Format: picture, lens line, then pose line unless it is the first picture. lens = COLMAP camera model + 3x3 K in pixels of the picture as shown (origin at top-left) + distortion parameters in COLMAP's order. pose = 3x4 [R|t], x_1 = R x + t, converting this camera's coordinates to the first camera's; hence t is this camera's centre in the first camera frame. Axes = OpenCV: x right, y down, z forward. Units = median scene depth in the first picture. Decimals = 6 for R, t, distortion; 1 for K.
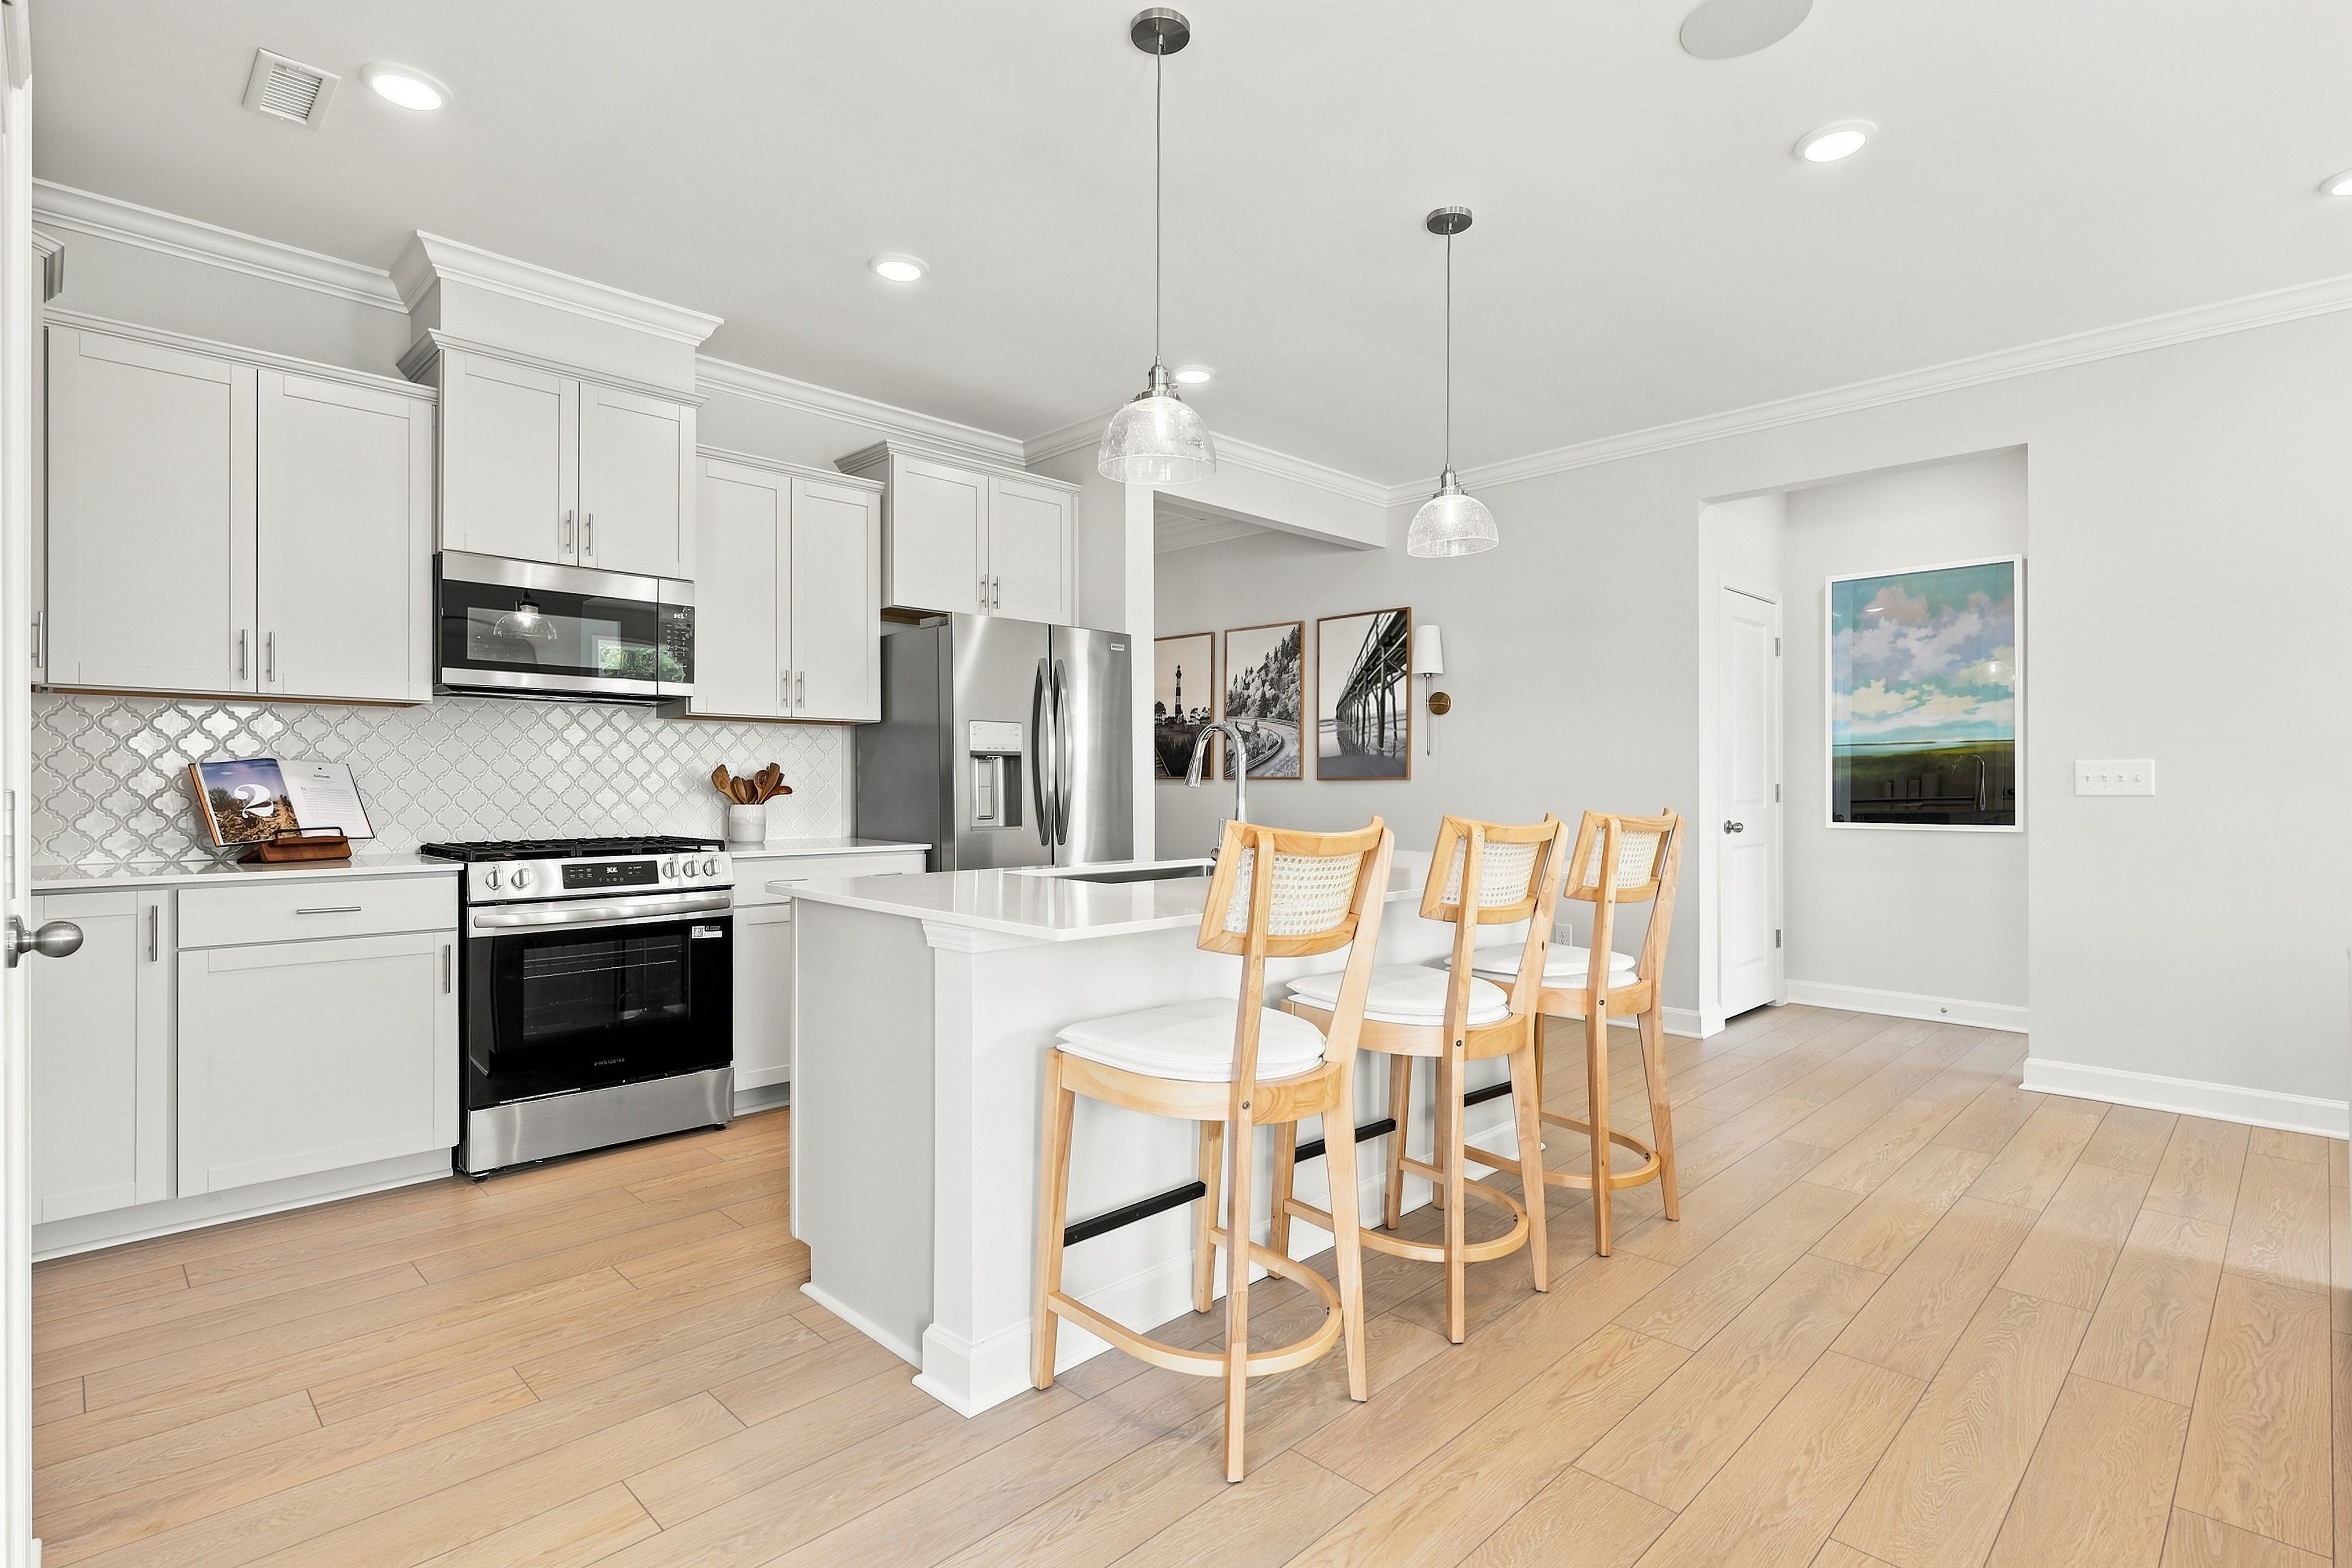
lens RADIAL K [[1143.9, 0, 1190.2], [0, 1143.9, 787.8], [0, 0, 1]] dist [0.000578, 0.002113]
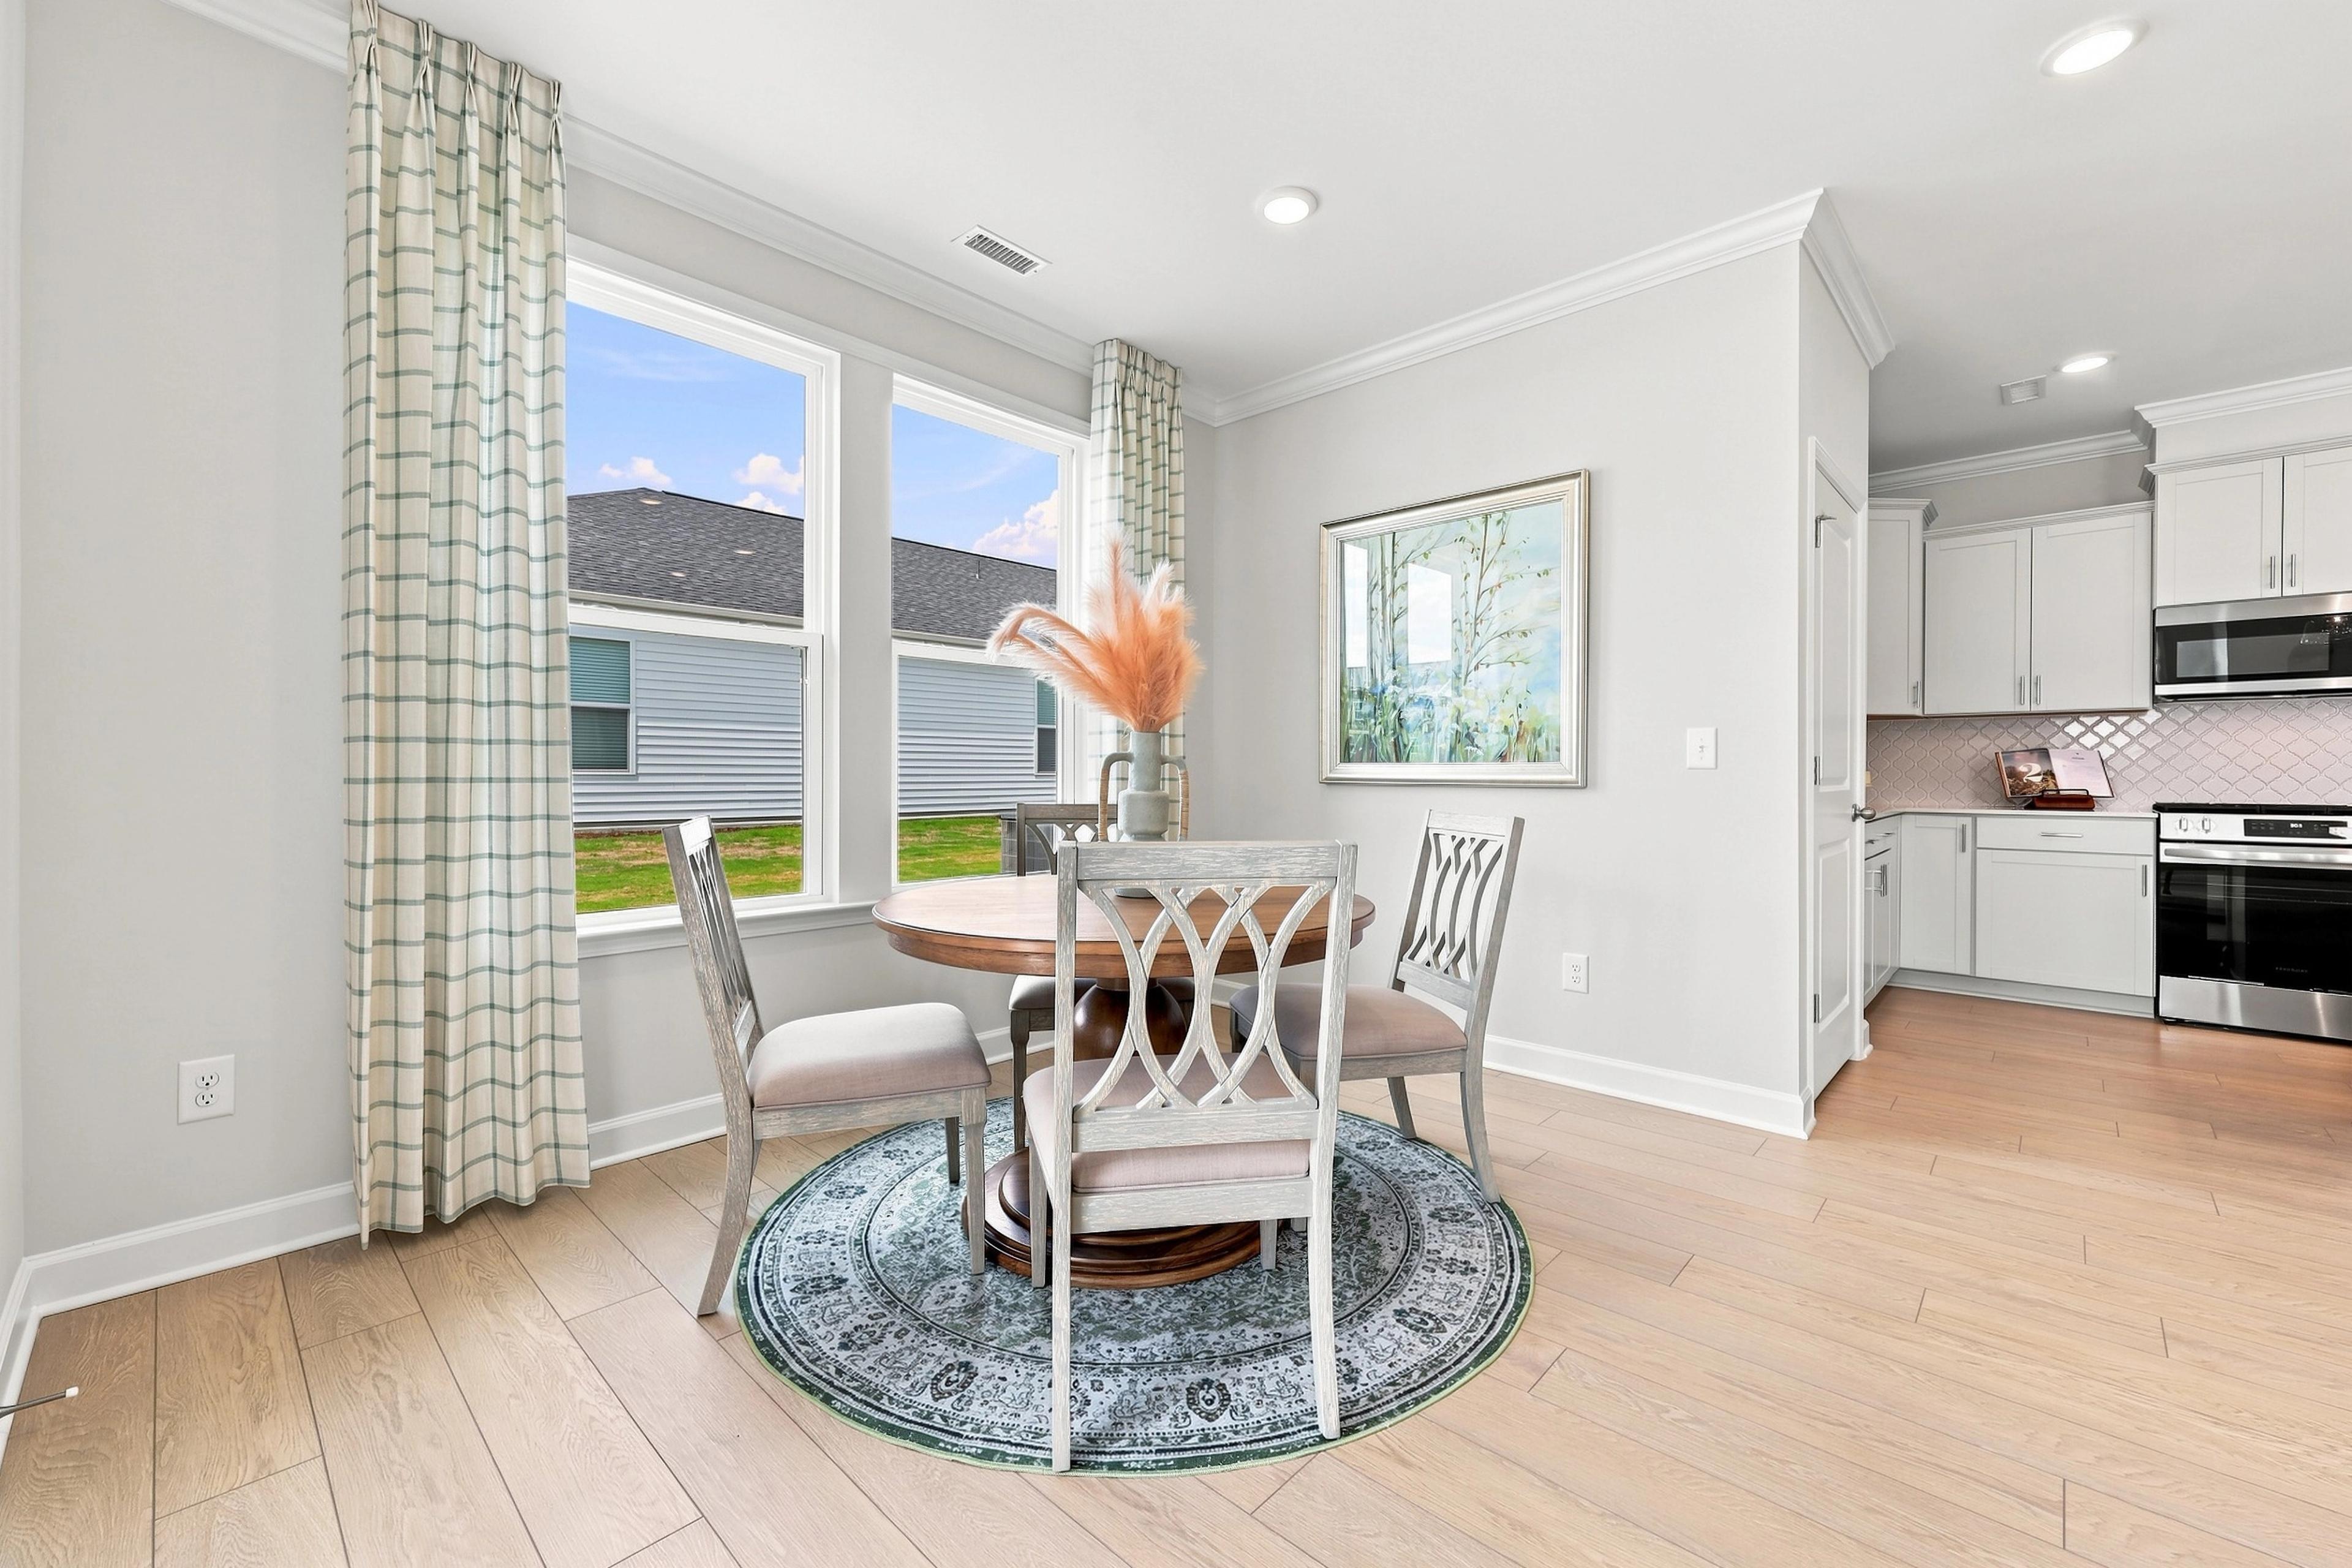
lens RADIAL K [[956.8, 0, 1183.1], [0, 956.8, 782.7], [0, 0, 1]] dist [0.005243, 0.000106]
pose [[0.037773, 0.006778, -0.999263, 0.566186], [-0.004632, 0.999967, 0.006608, 0.021435], [0.999276, 0.004379, 0.037803, -0.330037]]
